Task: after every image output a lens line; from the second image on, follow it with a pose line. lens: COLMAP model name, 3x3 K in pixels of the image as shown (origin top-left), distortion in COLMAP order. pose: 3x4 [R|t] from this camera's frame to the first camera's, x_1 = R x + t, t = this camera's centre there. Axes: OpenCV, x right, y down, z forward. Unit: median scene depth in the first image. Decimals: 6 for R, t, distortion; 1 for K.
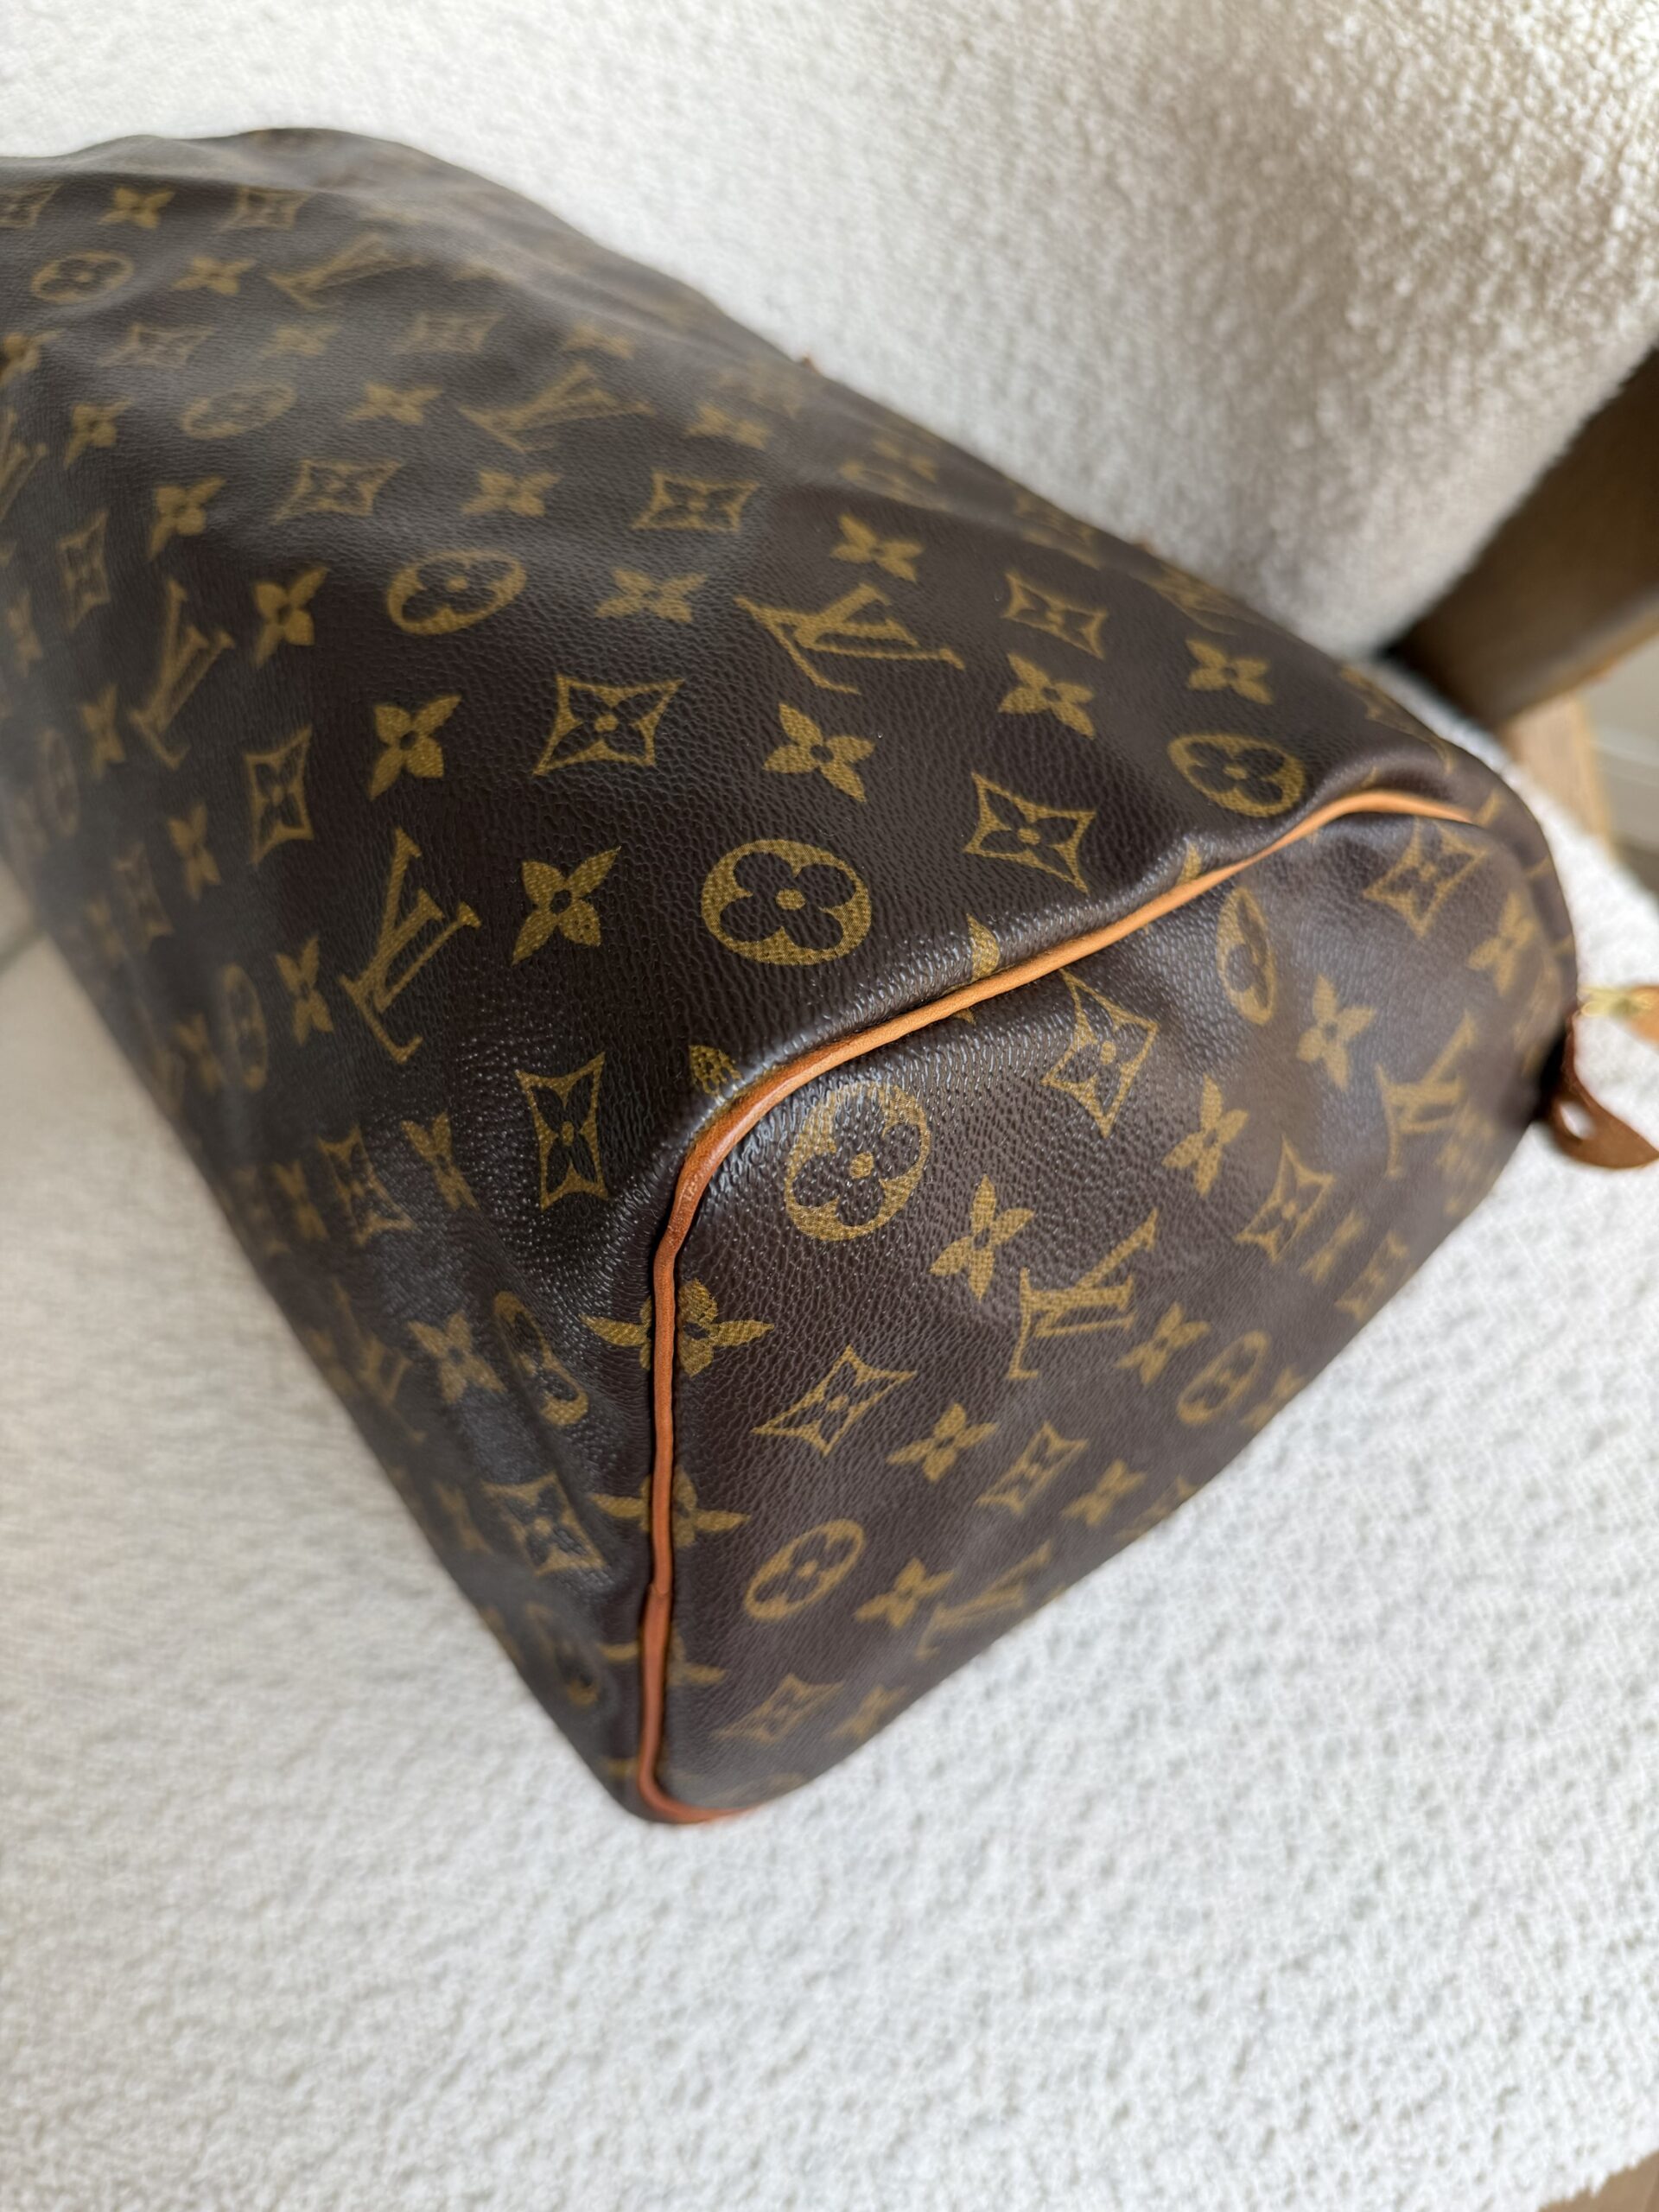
lens RADIAL K [[1697.5, 0, 827.5], [0, 1697.5, 1128.9], [0, 0, 1]] dist [-0.057299, 0.016855]
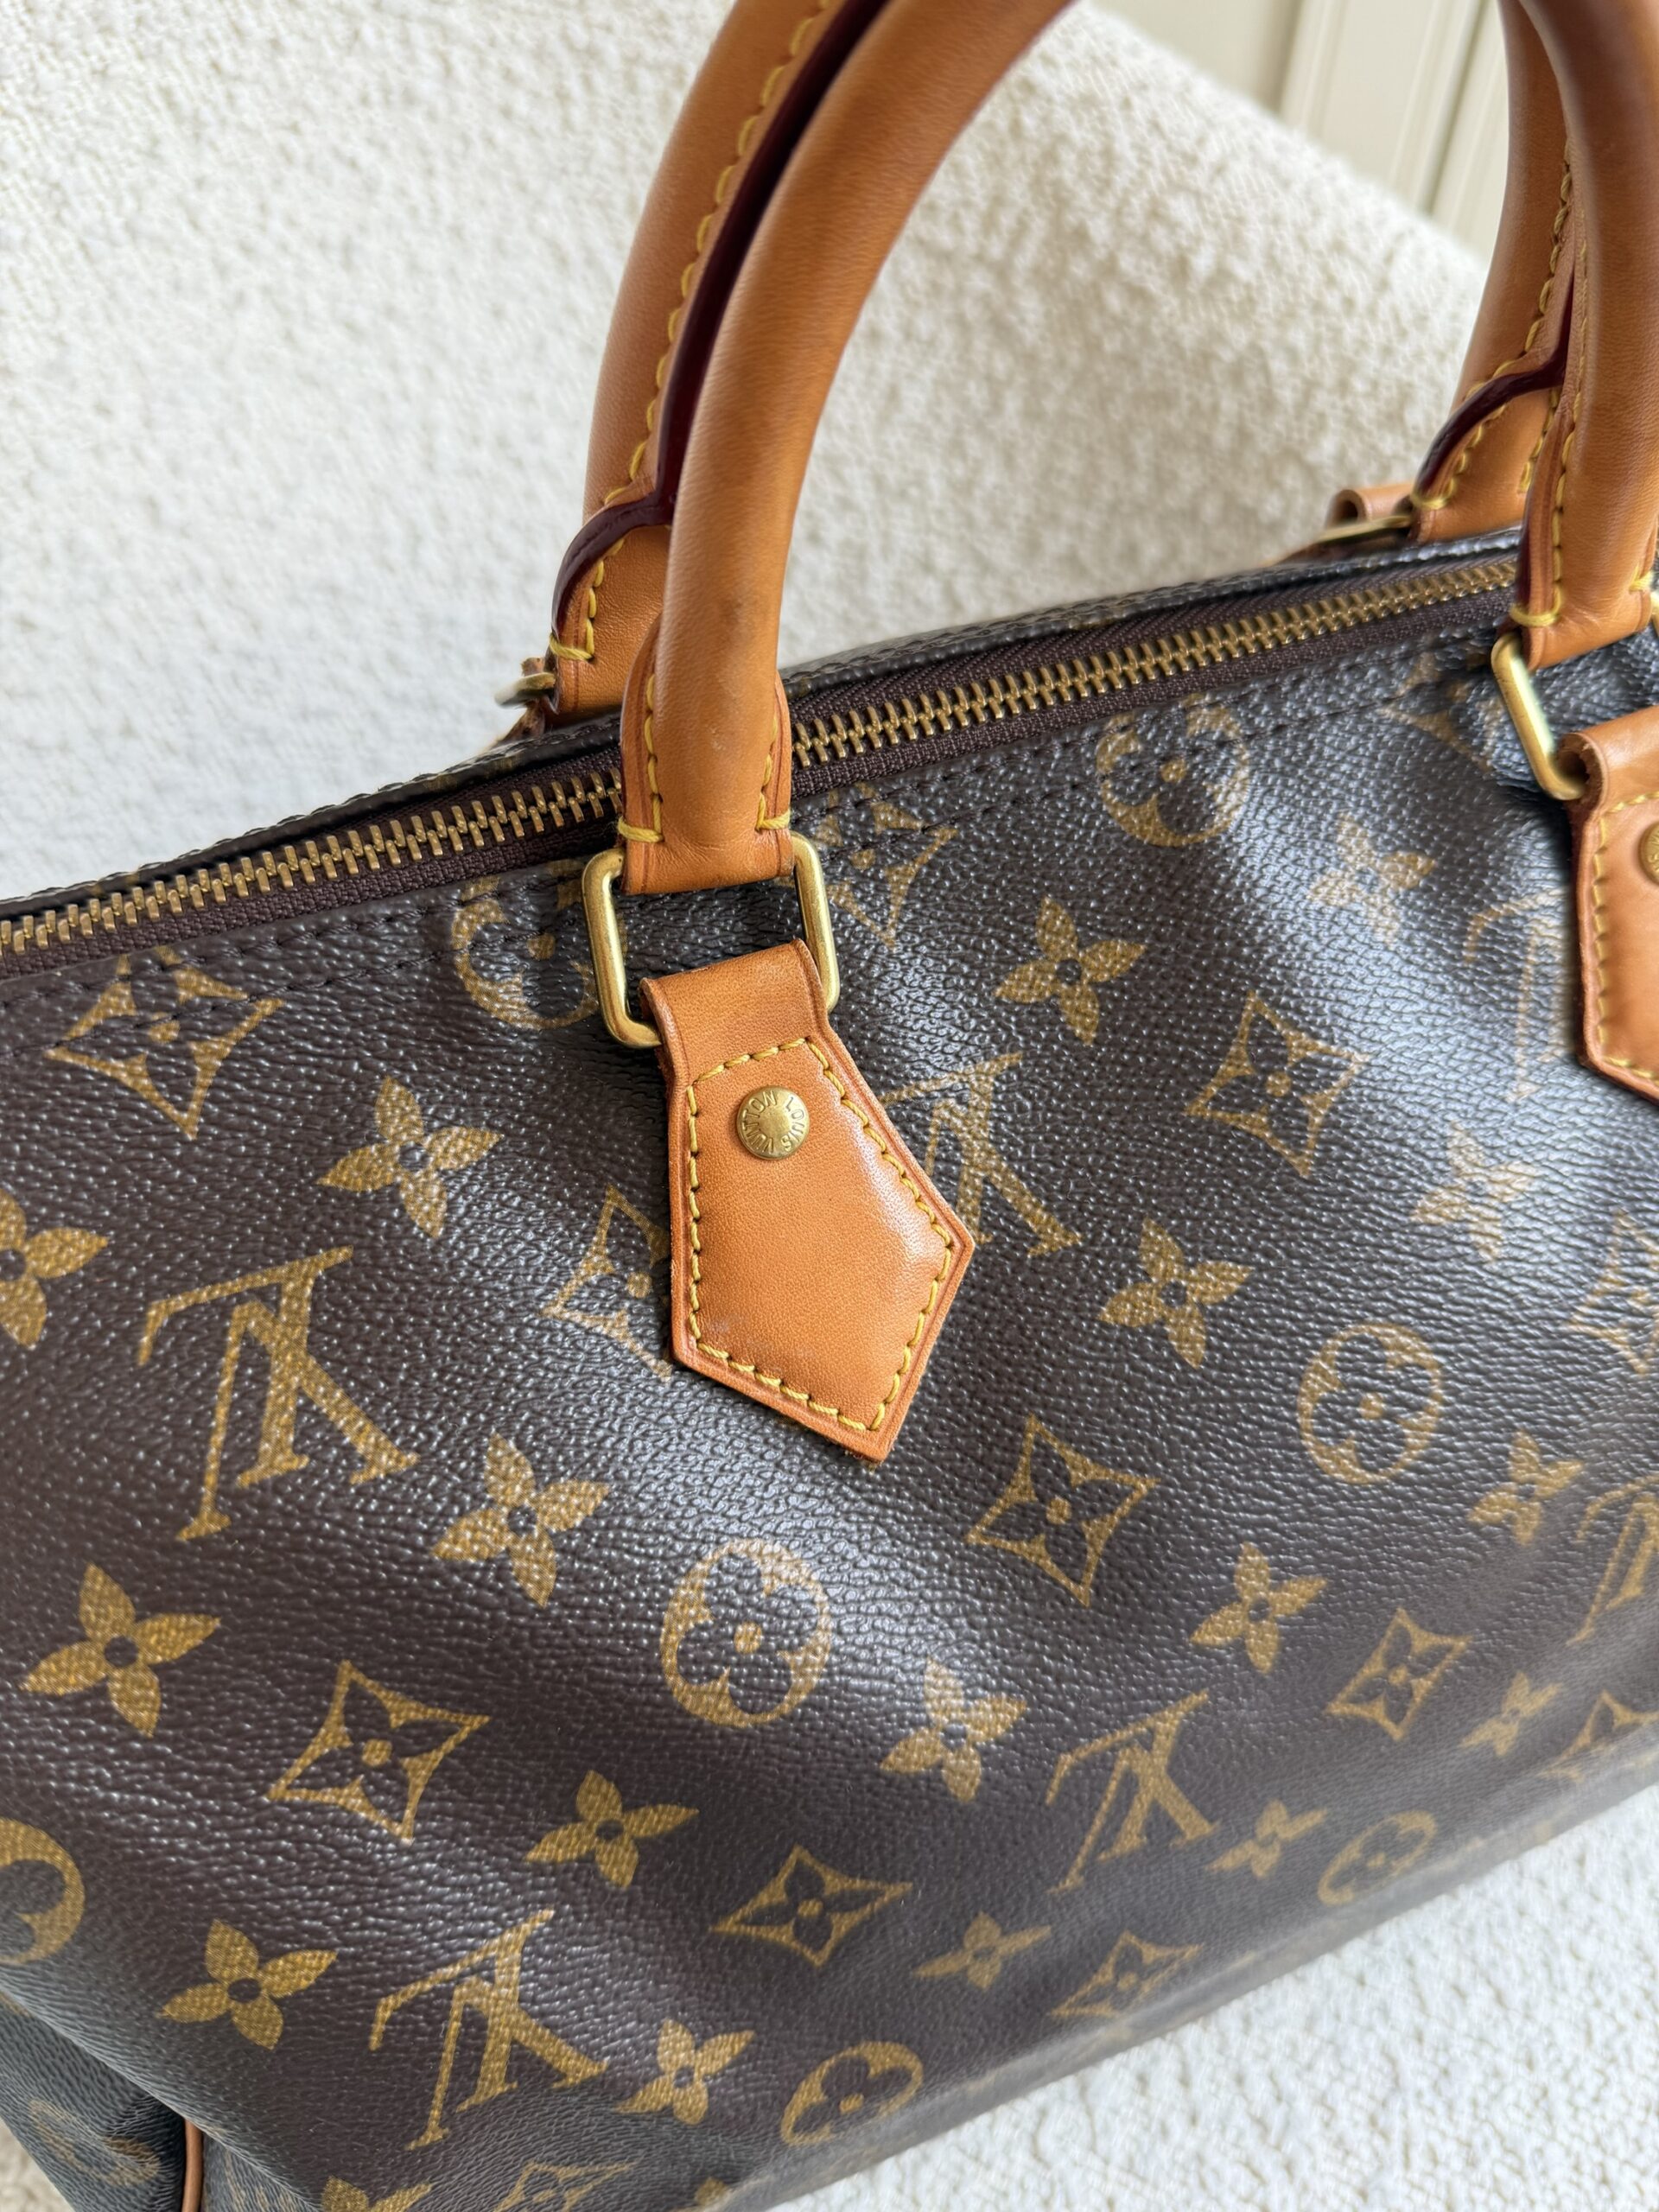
lens RADIAL K [[1625.2, 0, 830.2], [0, 1625.2, 1102.5], [0, 0, 1]] dist [-0.055824, 0.017376]
pose [[0.703902, -0.333577, 0.627096, -0.736135], [0.498730, 0.860741, -0.101952, -0.324621], [-0.505758, 0.384515, 0.772242, 0.478816]]
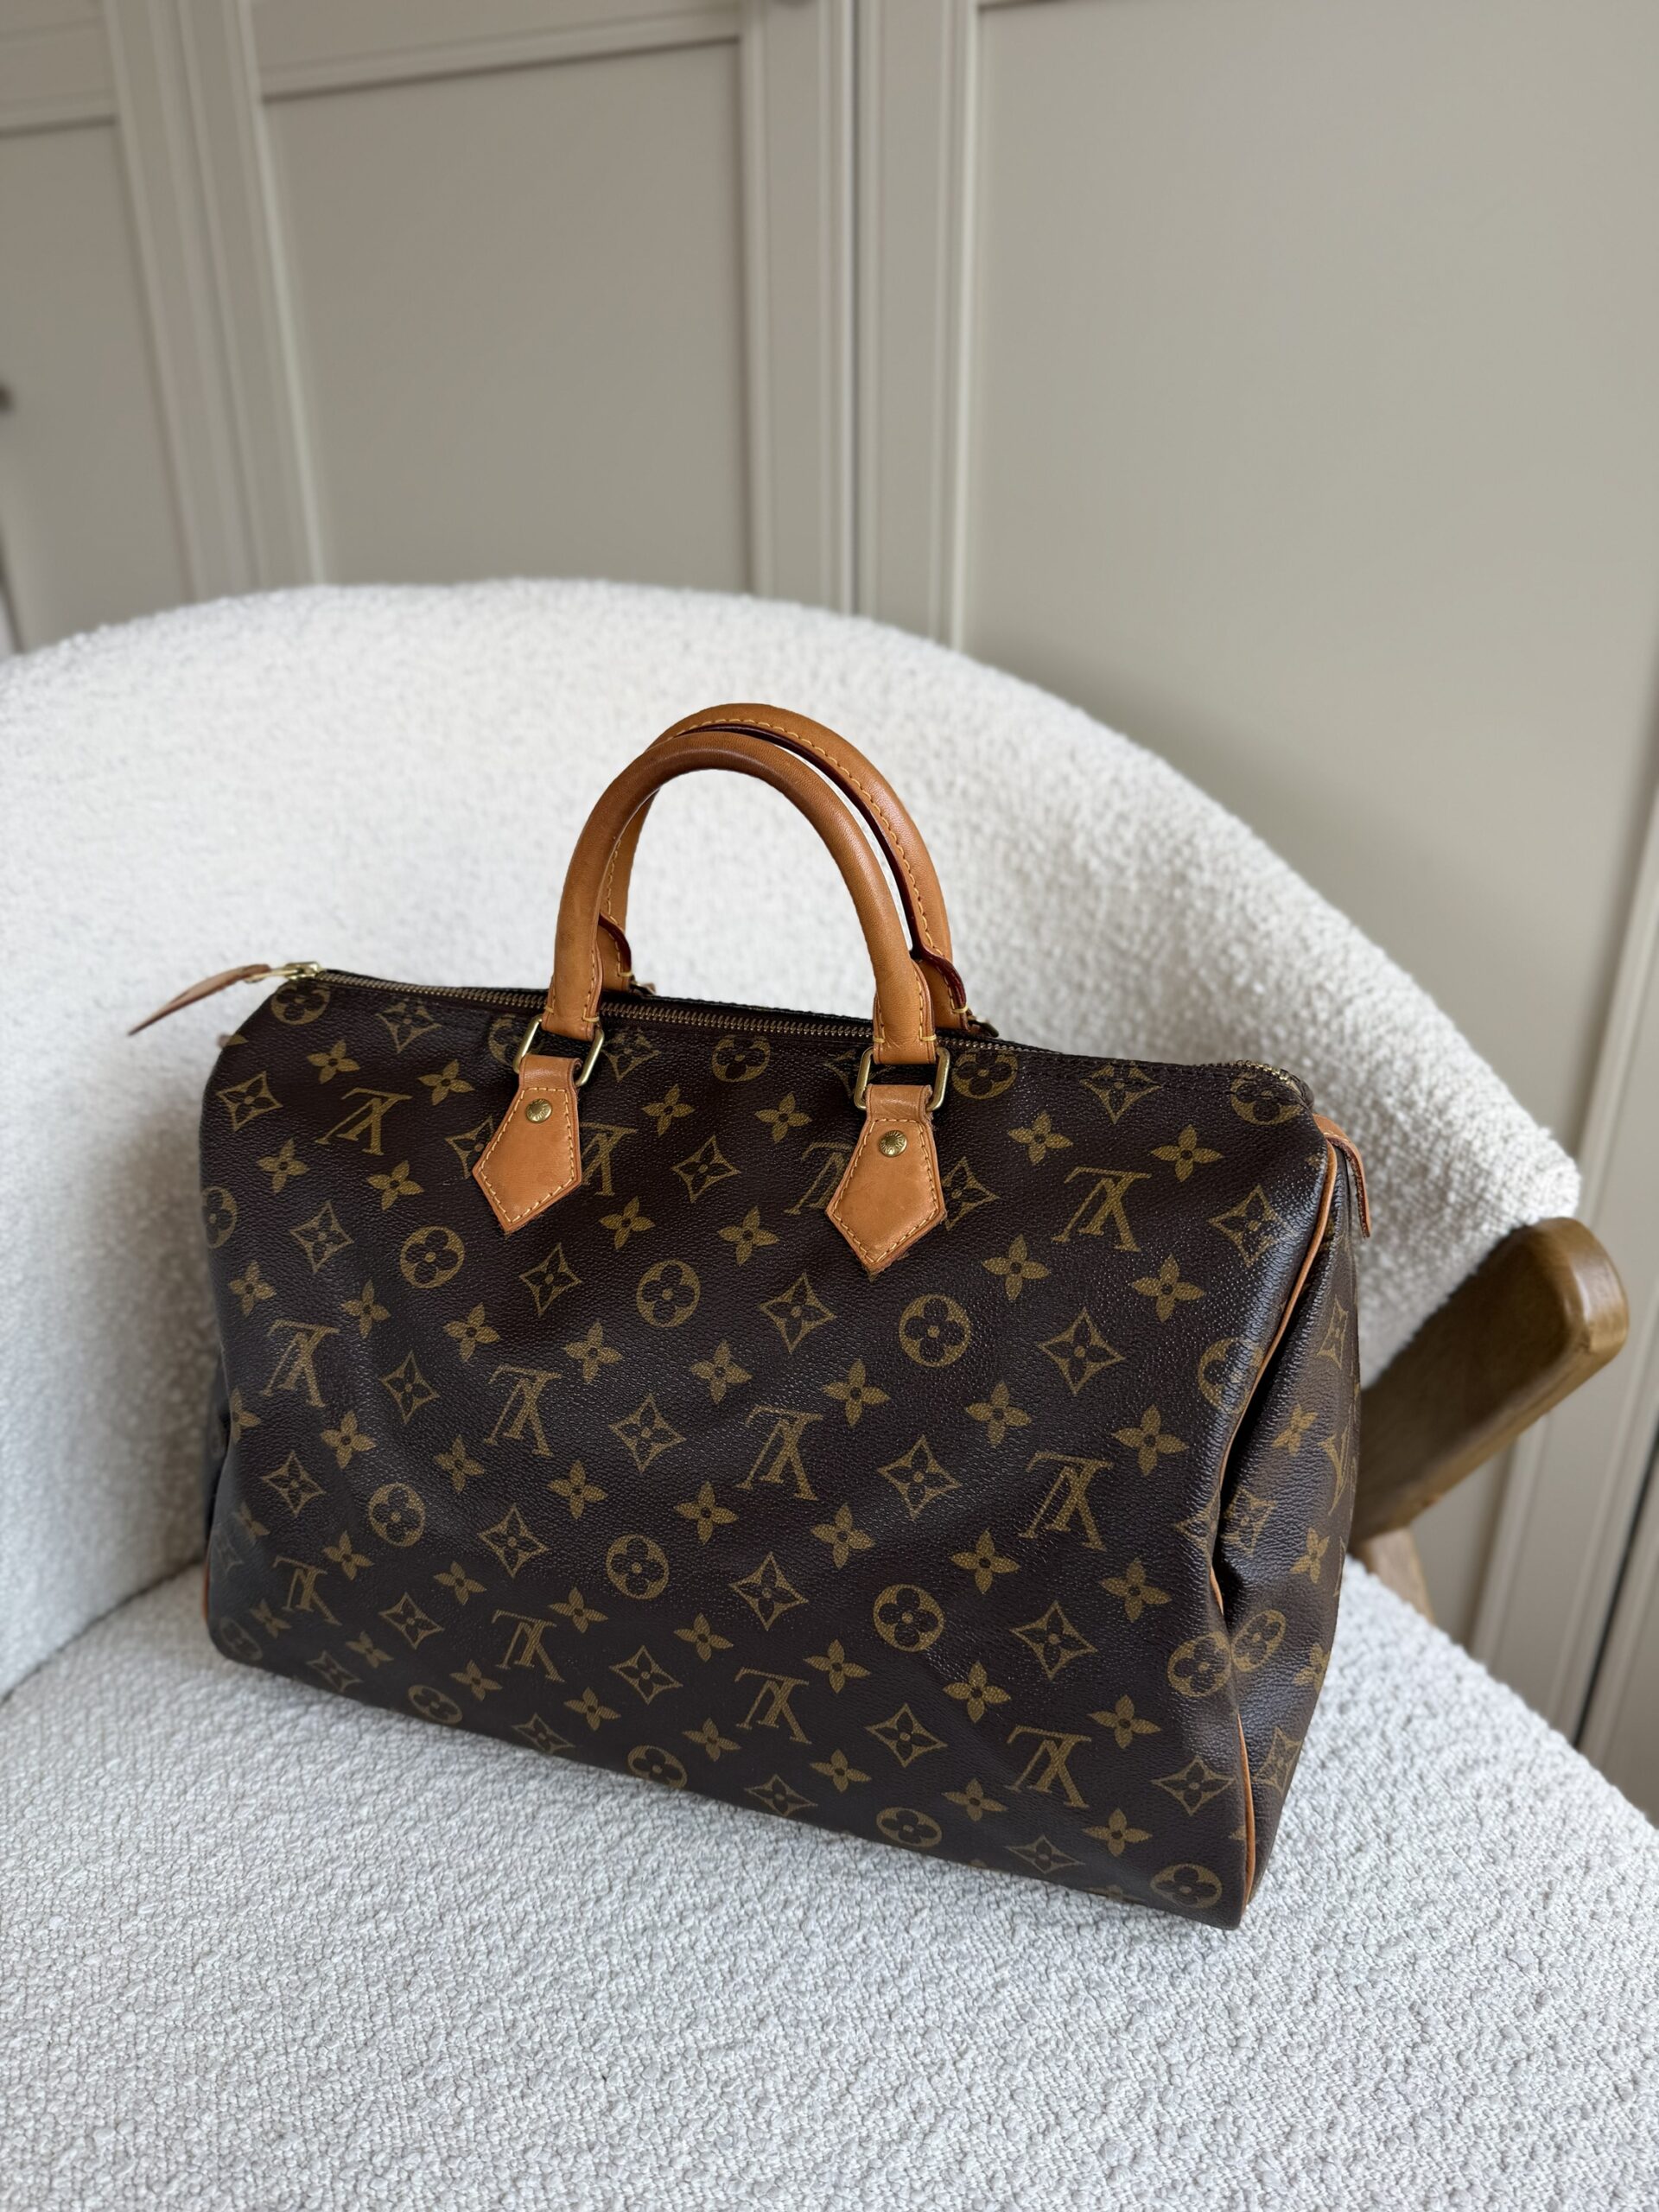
lens RADIAL K [[1625.2, 0, 819.5], [0, 1625.2, 1066.5], [0, 0, 1]] dist [-0.055824, 0.017376]
pose [[0.975656, 0.187463, 0.113807, -0.381086], [-0.078927, 0.784324, -0.615310, 0.429701], [-0.204609, 0.591349, 0.780027, -0.292420]]
